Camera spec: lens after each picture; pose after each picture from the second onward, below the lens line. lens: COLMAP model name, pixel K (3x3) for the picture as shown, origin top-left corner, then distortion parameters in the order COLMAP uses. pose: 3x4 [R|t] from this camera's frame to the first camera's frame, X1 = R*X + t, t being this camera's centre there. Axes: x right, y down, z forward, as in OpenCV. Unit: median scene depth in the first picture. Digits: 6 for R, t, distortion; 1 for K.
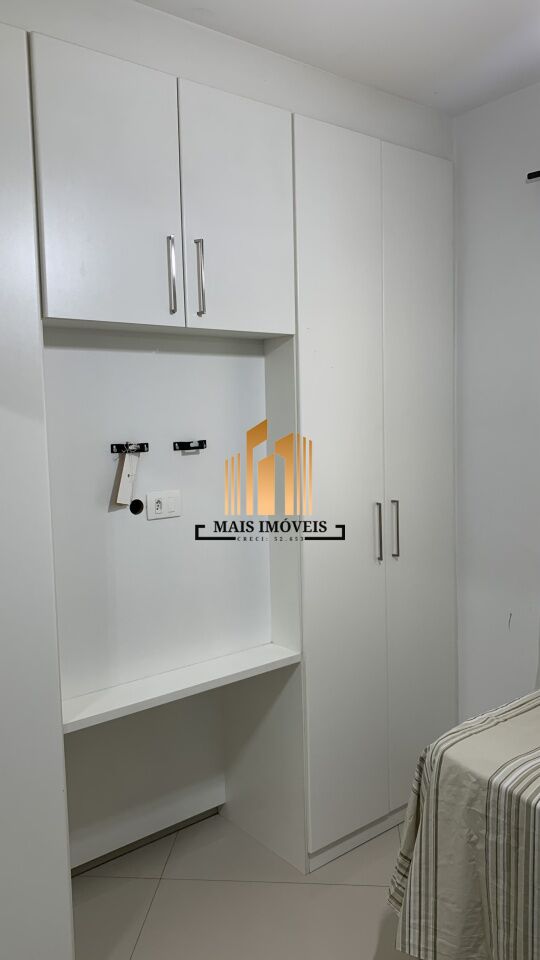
lens RADIAL K [[740.5, 0, 266.4], [0, 740.5, 475.9], [0, 0, 1]] dist [0.058540, -0.084479]
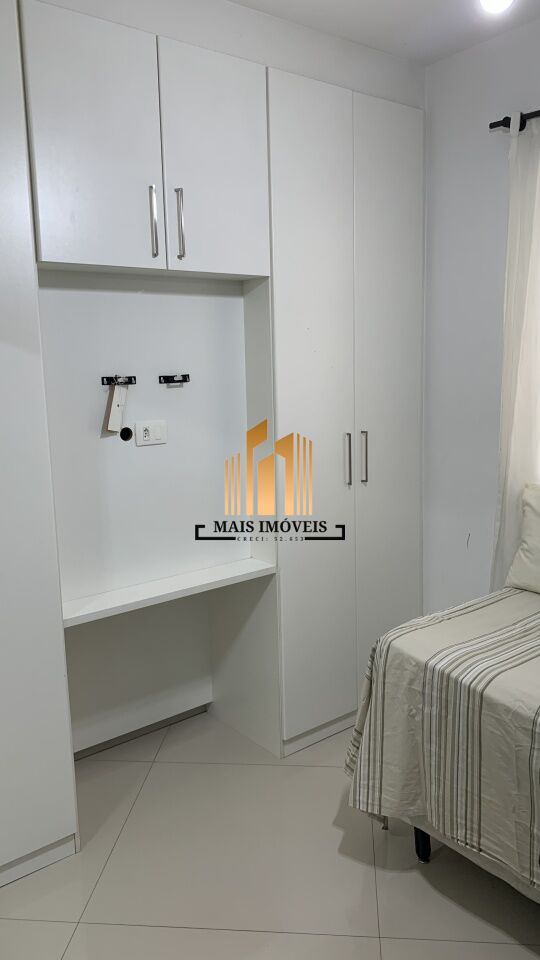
lens RADIAL K [[740.5, 0, 270.9], [0, 740.5, 473.0], [0, 0, 1]] dist [0.058540, -0.084479]
pose [[0.999998, 0.000819, 0.001863, 0.042159], [-0.000951, 0.997385, 0.072269, 0.020120], [-0.001799, -0.072271, 0.997383, -0.121455]]
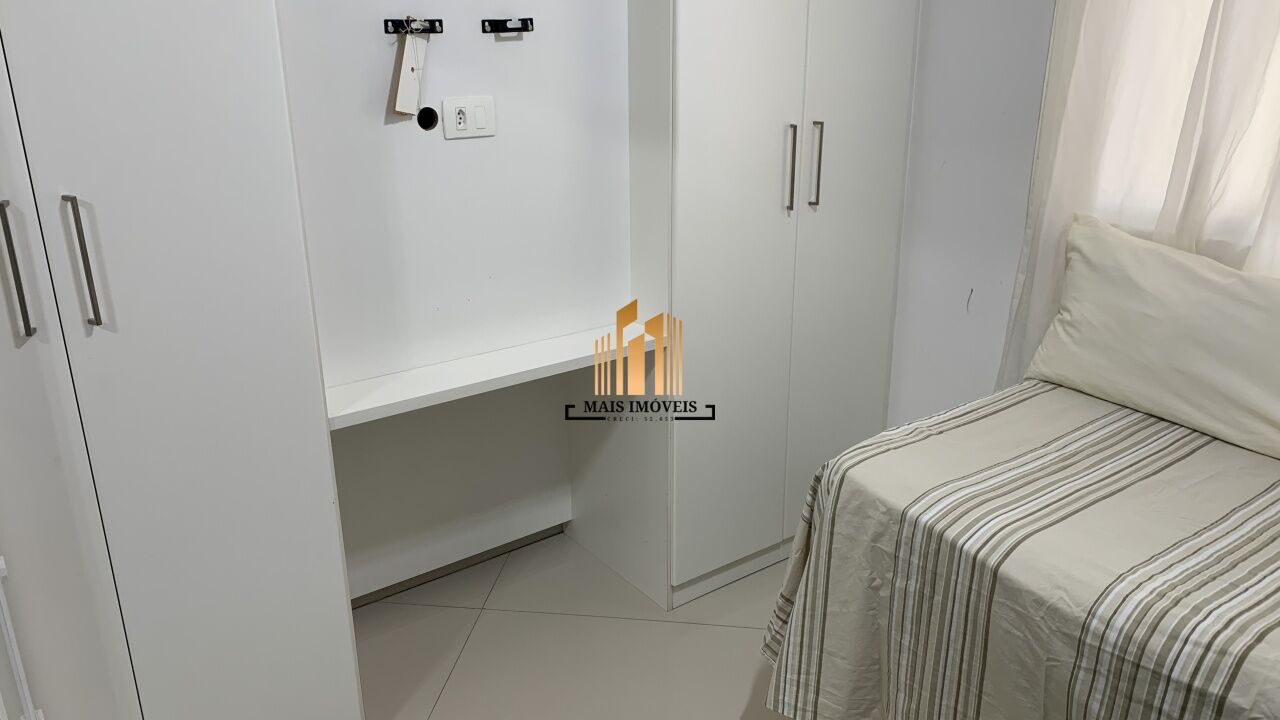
lens RADIAL K [[987.3, 0, 641.9], [0, 987.3, 356.2], [0, 0, 1]] dist [0.058540, -0.084479]
pose [[0.999262, 0.030494, -0.023366, 0.050004], [-0.023598, 0.967171, 0.253030, 0.018344], [0.030315, -0.252291, 0.967176, 0.077678]]
